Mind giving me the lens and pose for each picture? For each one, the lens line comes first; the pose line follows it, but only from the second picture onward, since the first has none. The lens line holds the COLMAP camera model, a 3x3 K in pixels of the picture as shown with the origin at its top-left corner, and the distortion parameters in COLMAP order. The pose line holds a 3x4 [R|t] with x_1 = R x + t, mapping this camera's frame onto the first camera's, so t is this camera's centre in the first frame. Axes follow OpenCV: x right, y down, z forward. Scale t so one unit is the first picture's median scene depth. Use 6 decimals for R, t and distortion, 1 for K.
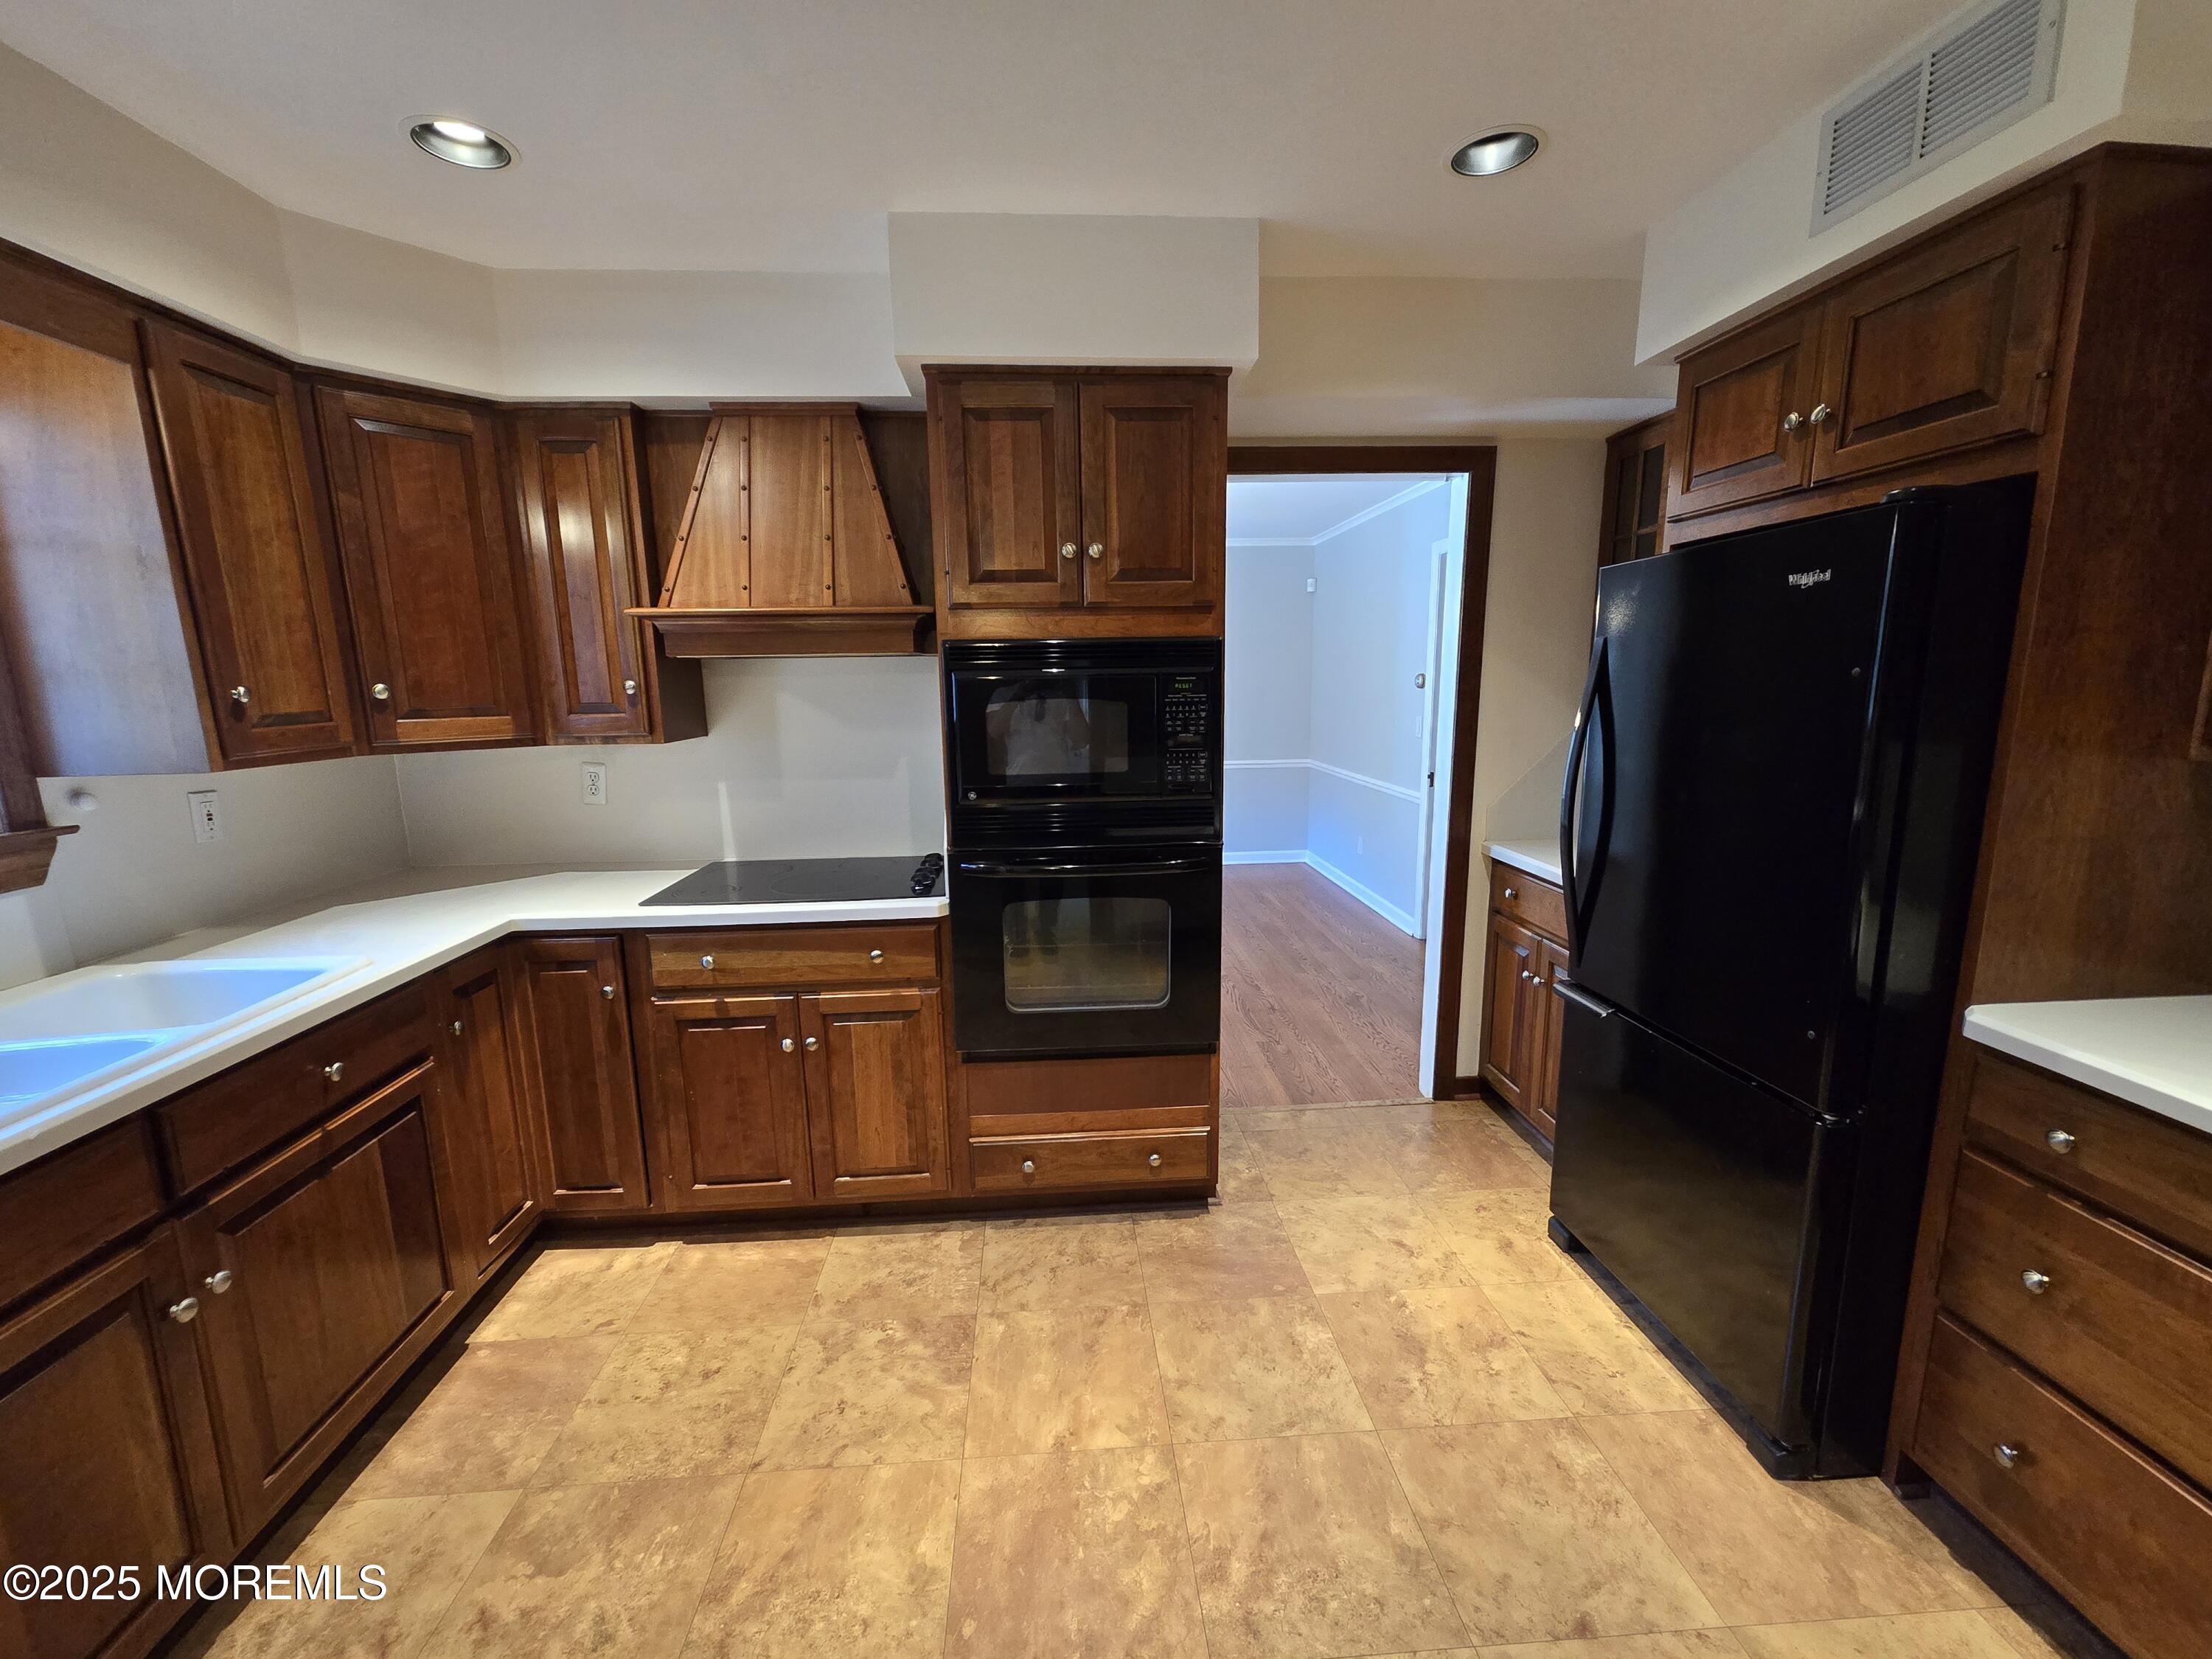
lens RADIAL K [[908.5, 0, 1098.1], [0, 908.5, 844.4], [0, 0, 1]] dist [0.002910, 0.000879]
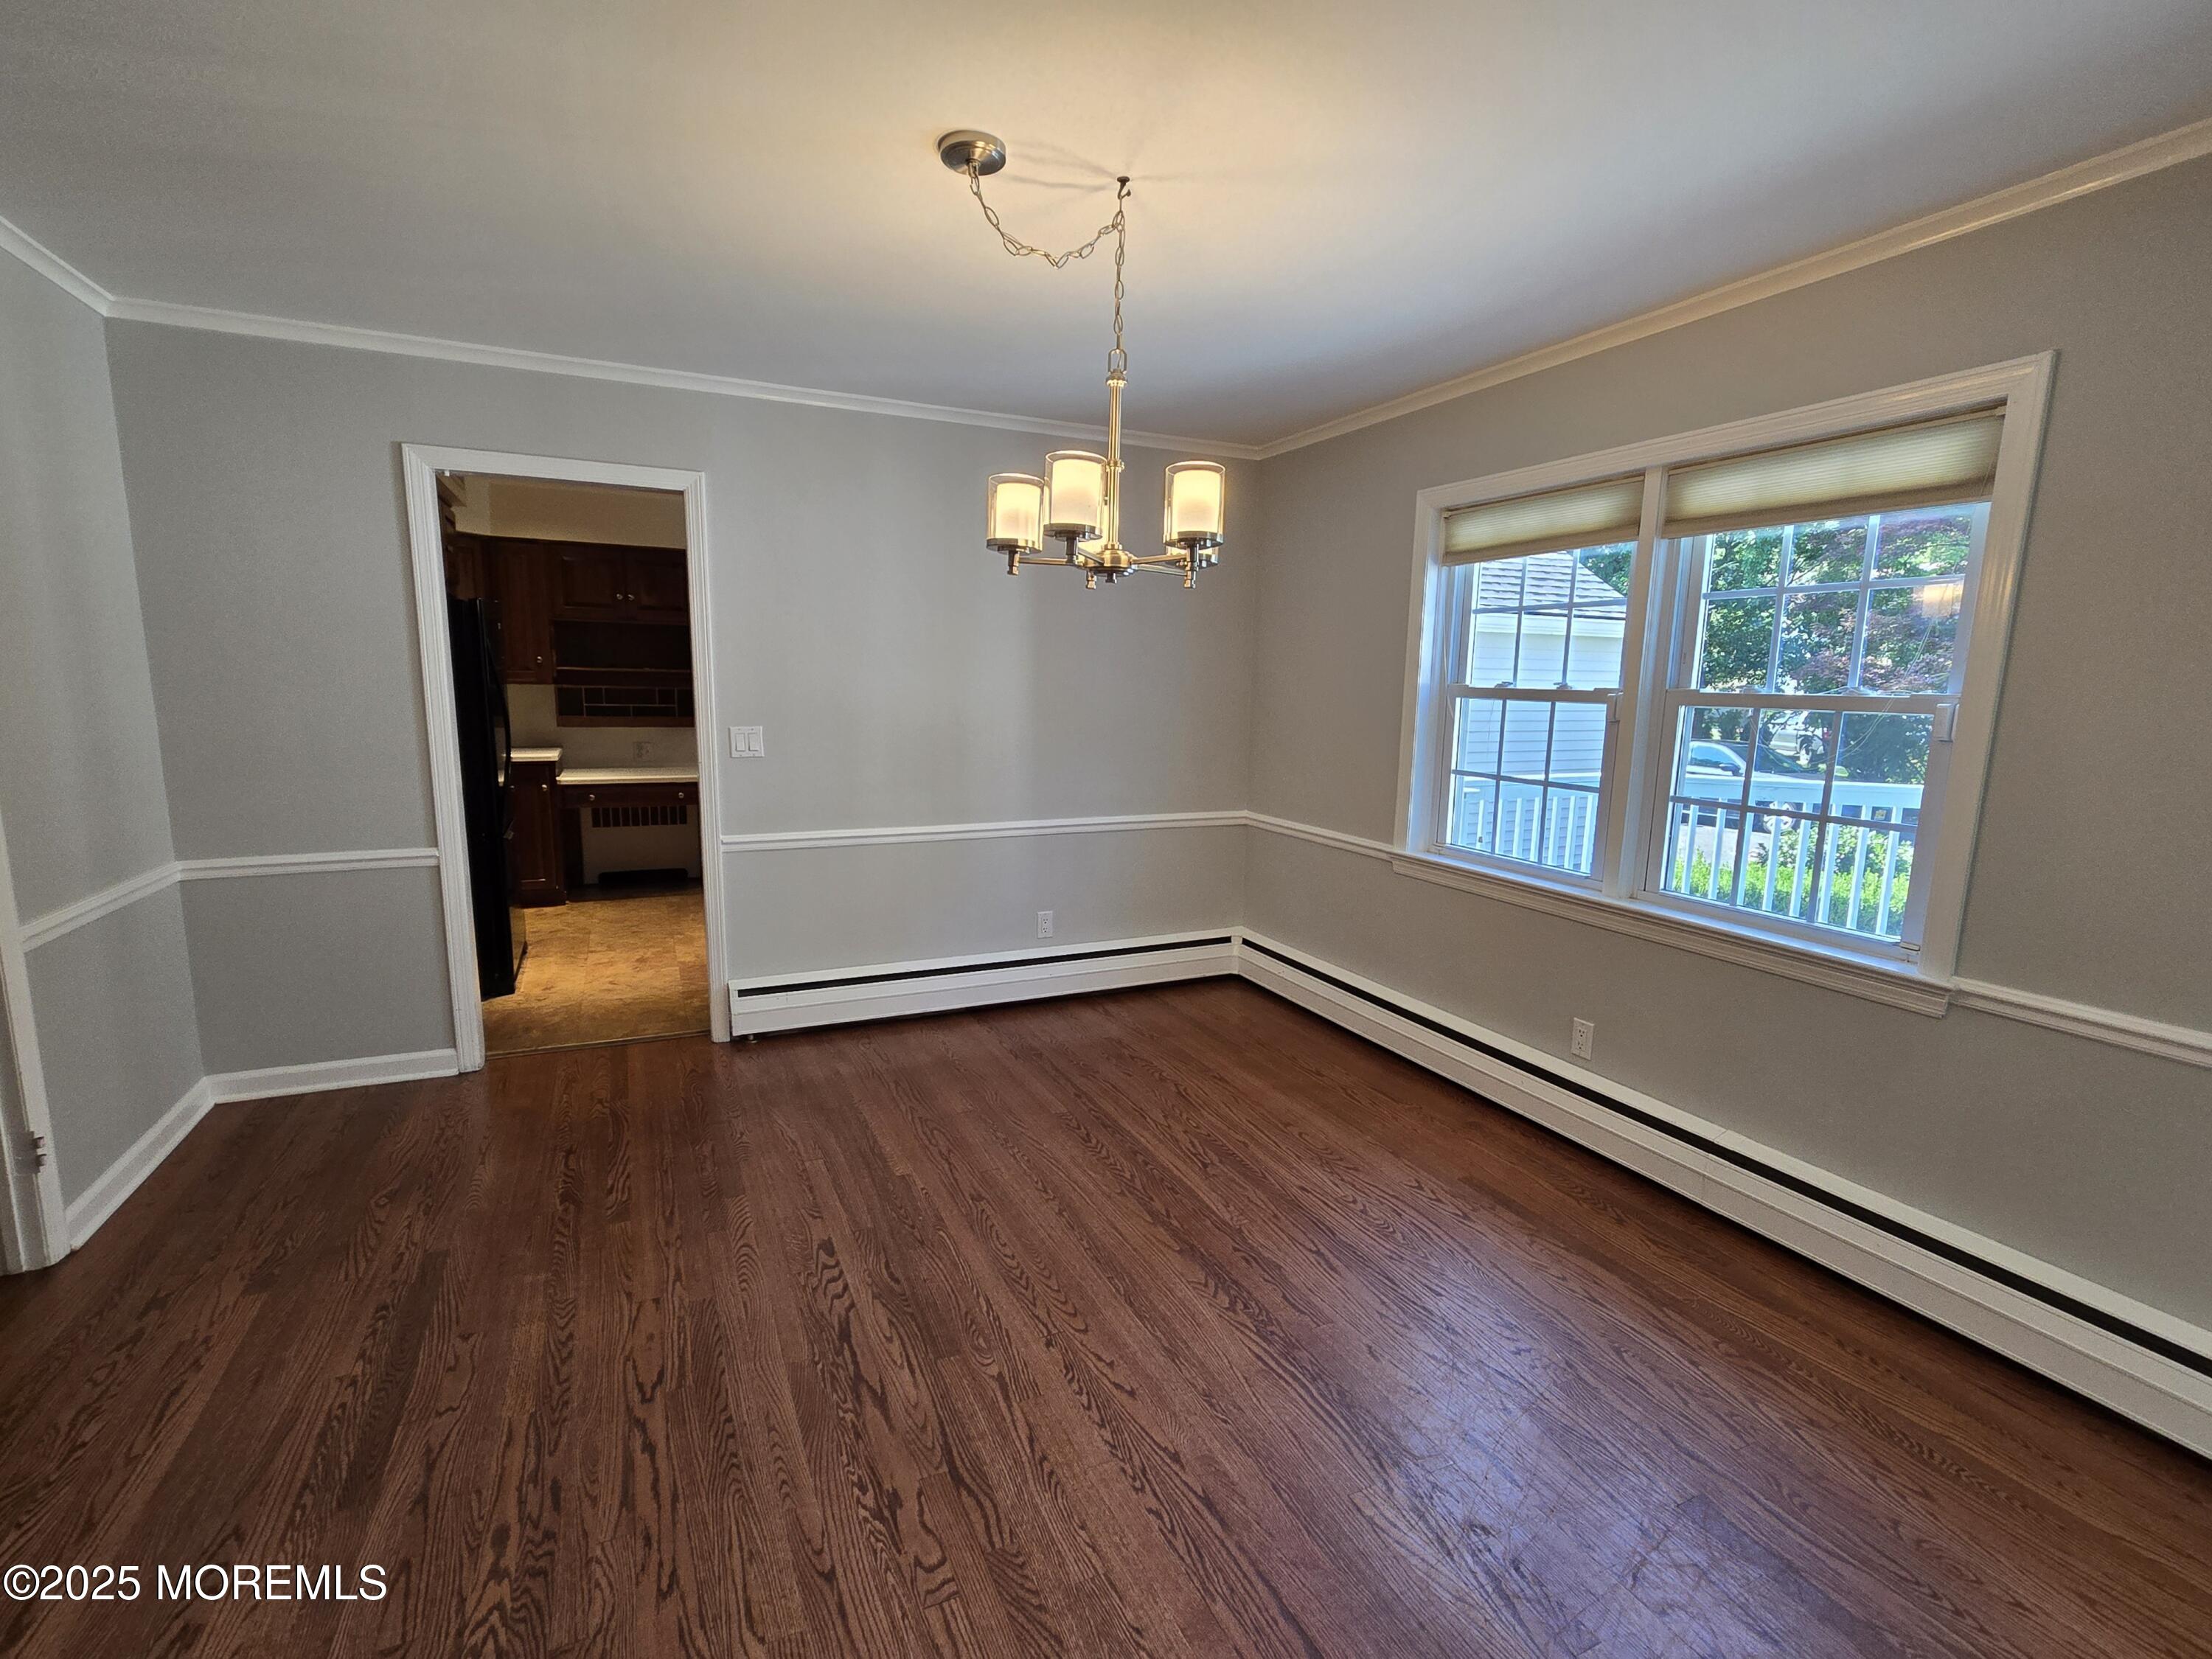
lens RADIAL K [[1003.0, 0, 1102.5], [0, 1003.0, 845.1], [0, 0, 1]] dist [0.002189, 0.000847]
pose [[-0.928633, 0.053400, -0.367135, 0.175782], [-0.076506, 0.940754, 0.330347, -0.590048], [0.363024, 0.334859, -0.869530, 3.317618]]
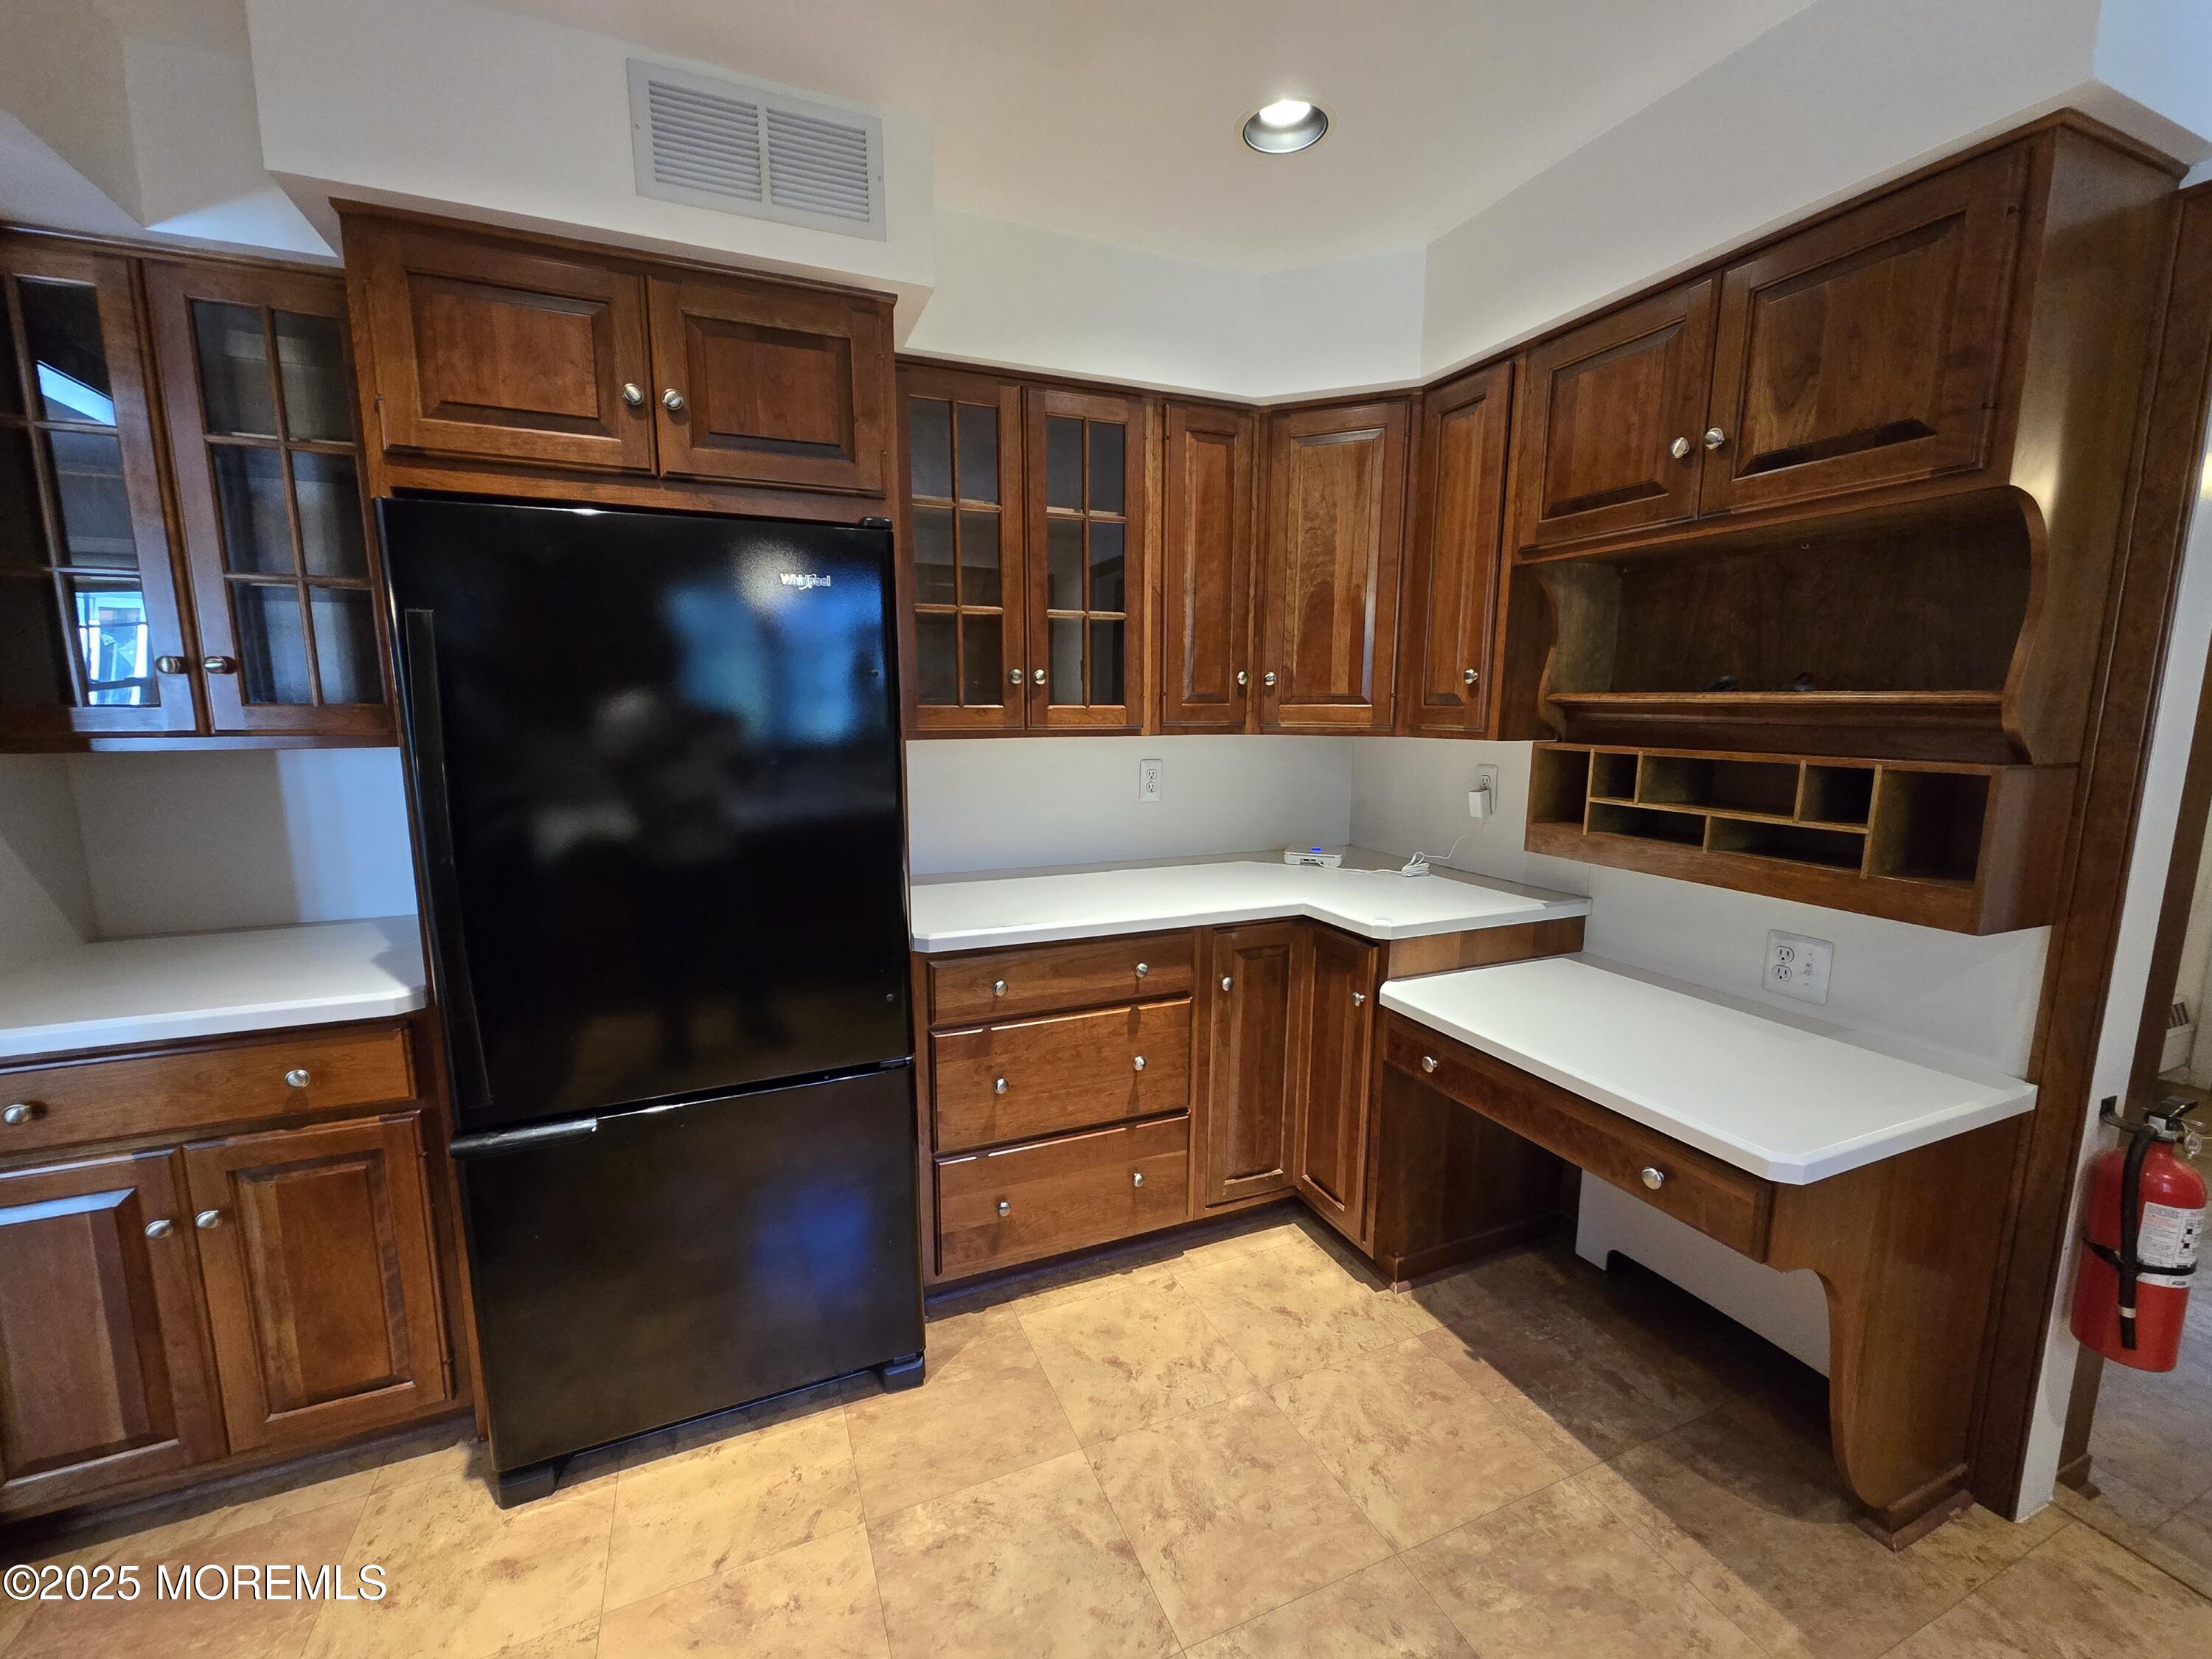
lens RADIAL K [[908.5, 0, 1098.1], [0, 908.5, 844.4], [0, 0, 1]] dist [0.002910, 0.000879]
pose [[-0.327234, -0.133744, 0.935431, -0.239117], [0.175920, 0.964004, 0.199370, -0.111421], [-0.928423, 0.229802, -0.291926, 0.780723]]
